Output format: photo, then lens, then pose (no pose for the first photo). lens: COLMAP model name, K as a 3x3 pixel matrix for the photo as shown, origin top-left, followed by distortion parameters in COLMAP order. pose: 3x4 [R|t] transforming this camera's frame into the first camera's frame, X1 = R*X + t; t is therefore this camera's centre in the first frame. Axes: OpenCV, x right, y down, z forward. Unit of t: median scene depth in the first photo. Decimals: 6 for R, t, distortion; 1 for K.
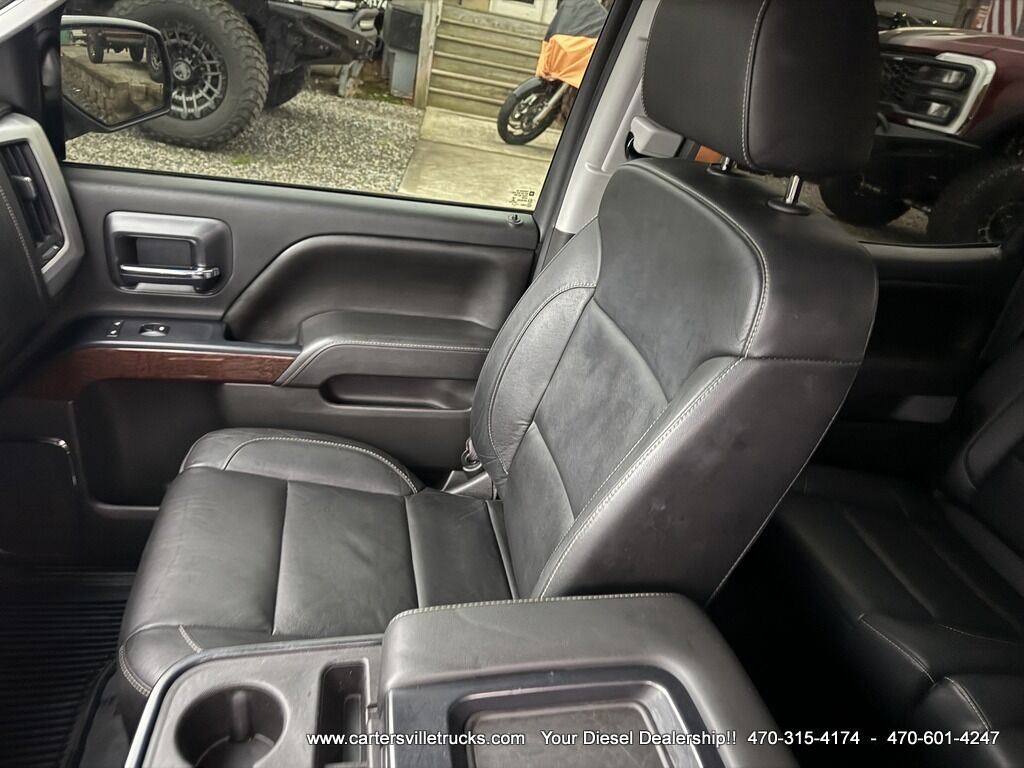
lens RADIAL K [[721.3, 0, 512.0], [0, 721.3, 384.0], [0, 0, 1]] dist [0.030903, -0.053305]
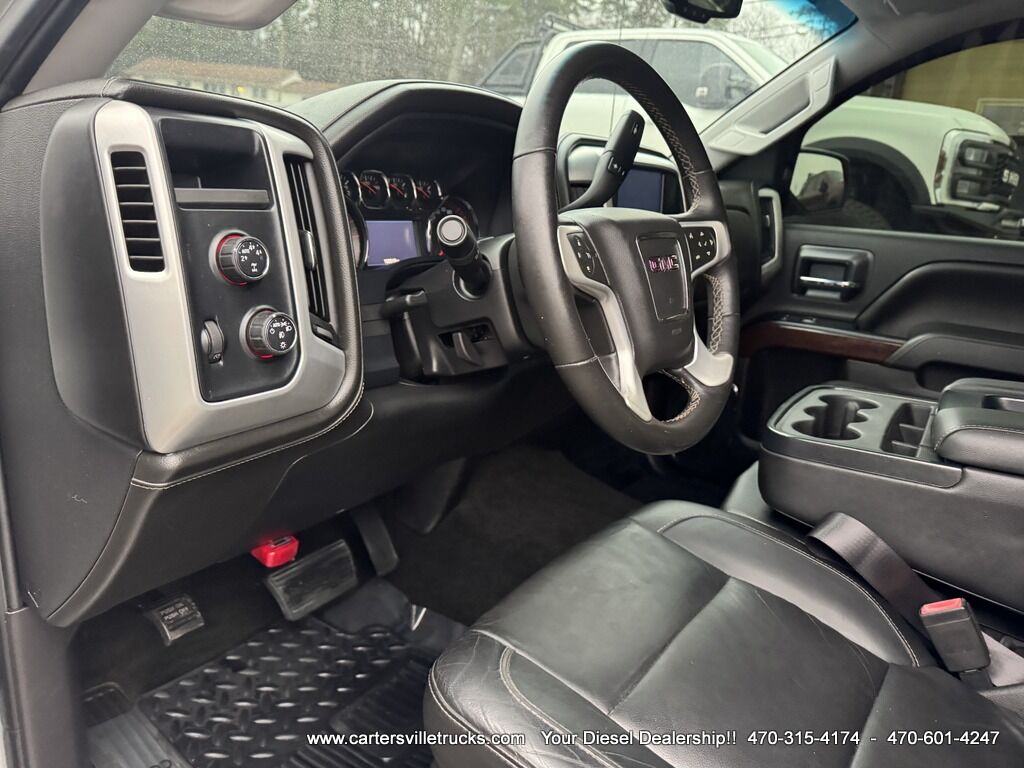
lens RADIAL K [[721.3, 0, 512.0], [0, 721.3, 384.0], [0, 0, 1]] dist [0.030903, -0.053305]
pose [[0.712619, 0.089409, -0.695830, 0.140063], [-0.296037, 0.937538, -0.182713, 0.500439], [0.636031, 0.336196, 0.694577, -0.419519]]
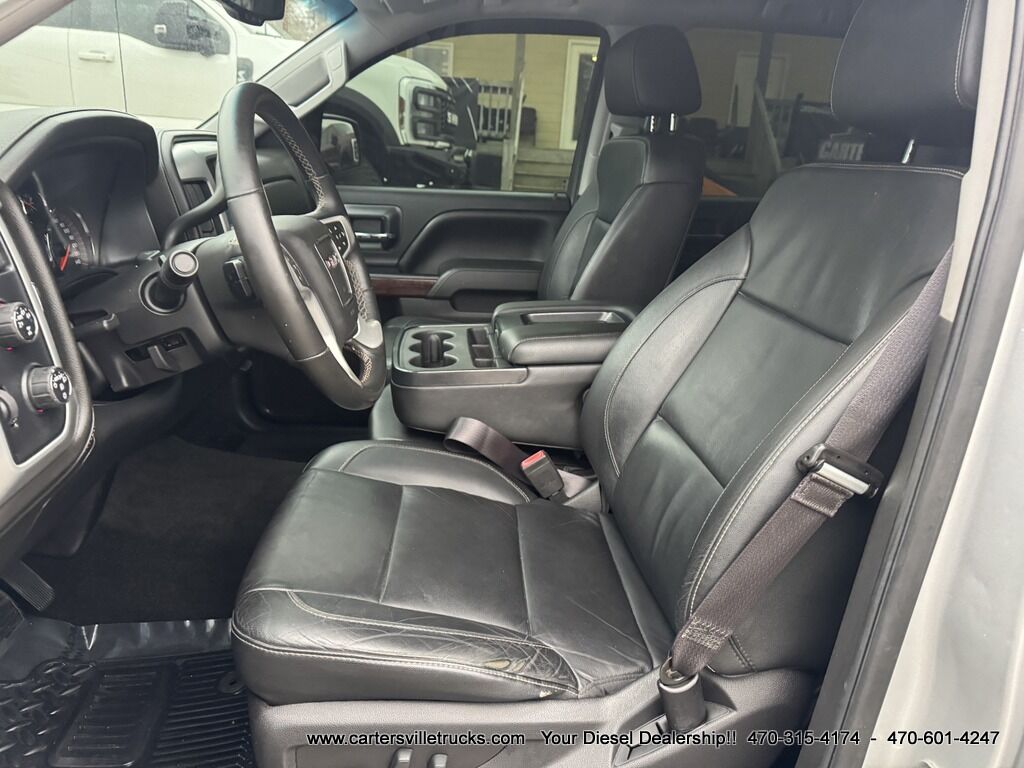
lens RADIAL K [[713.6, 0, 514.8], [0, 713.6, 391.0], [0, 0, 1]] dist [0.092975, -0.162650]
pose [[0.990326, -0.070676, -0.119416, 0.078226], [0.049142, 0.983429, -0.174505, 0.532976], [0.129770, 0.166948, 0.977388, -0.635054]]
